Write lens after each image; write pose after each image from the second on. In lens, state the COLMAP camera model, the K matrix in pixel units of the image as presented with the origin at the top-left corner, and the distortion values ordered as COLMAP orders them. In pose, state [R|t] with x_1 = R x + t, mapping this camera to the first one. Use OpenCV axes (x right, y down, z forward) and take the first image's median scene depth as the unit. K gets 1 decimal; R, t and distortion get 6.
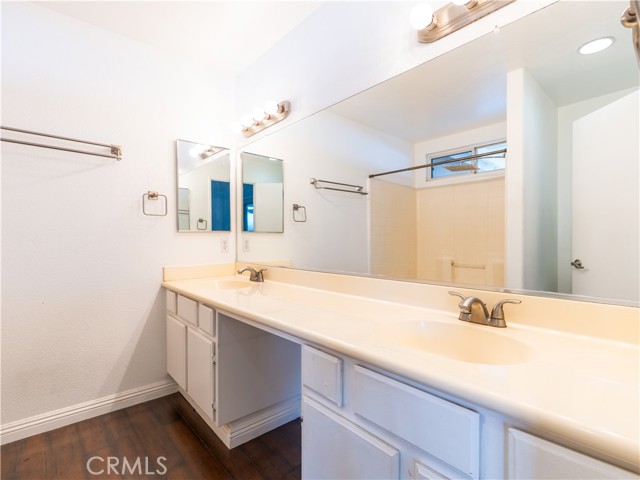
lens RADIAL K [[316.2, 0, 319.7], [0, 316.2, 241.4], [0, 0, 1]] dist [-0.000544, -0.000642]
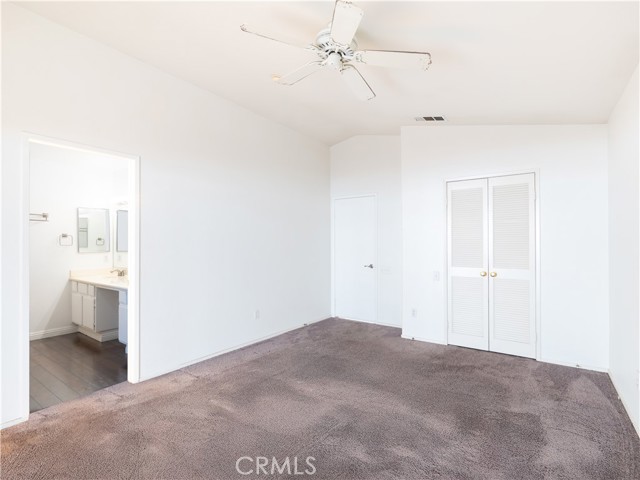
lens RADIAL K [[316.2, 0, 320.2], [0, 316.2, 240.4], [0, 0, 1]] dist [-0.000544, -0.000642]
pose [[0.972574, 0.005368, 0.232533, 0.628386], [-0.002481, 0.999916, -0.012709, -0.093534], [-0.232582, 0.011784, 0.972505, -1.425503]]
